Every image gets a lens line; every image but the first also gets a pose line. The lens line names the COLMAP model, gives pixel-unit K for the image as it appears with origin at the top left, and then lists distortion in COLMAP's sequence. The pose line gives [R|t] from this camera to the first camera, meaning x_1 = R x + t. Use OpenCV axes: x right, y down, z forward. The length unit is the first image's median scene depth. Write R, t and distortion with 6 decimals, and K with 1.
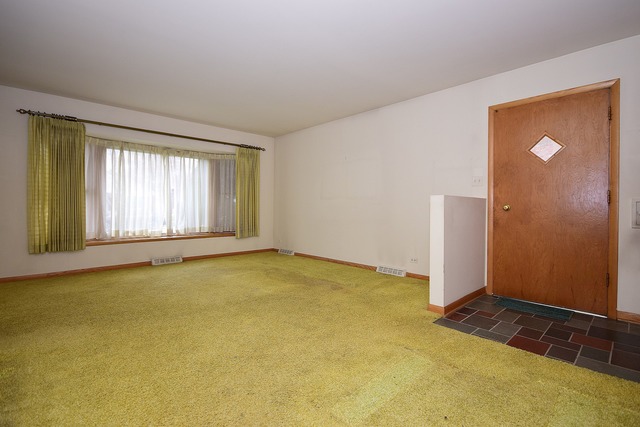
lens RADIAL K [[292.8, 0, 321.3], [0, 292.8, 209.6], [0, 0, 1]] dist [0.001058, -0.000003]
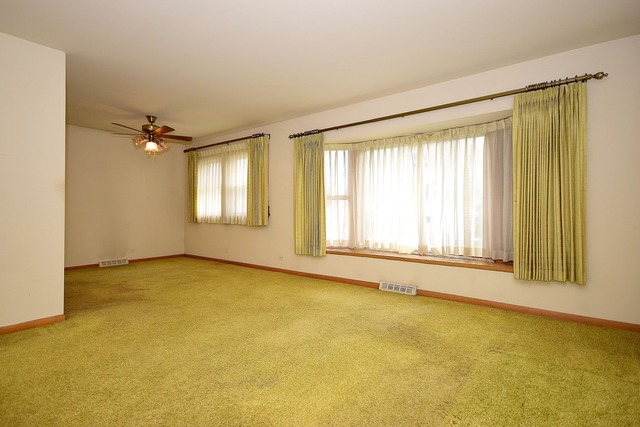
lens RADIAL K [[324.8, 0, 320.0], [0, 324.8, 213.5], [0, 0, 1]] dist [-0.001336, -0.000545]
pose [[0.145911, -0.018369, -0.989127, 0.245632], [-0.017629, 0.999621, -0.021164, 0.008905], [0.989141, 0.020525, 0.145532, 0.680573]]
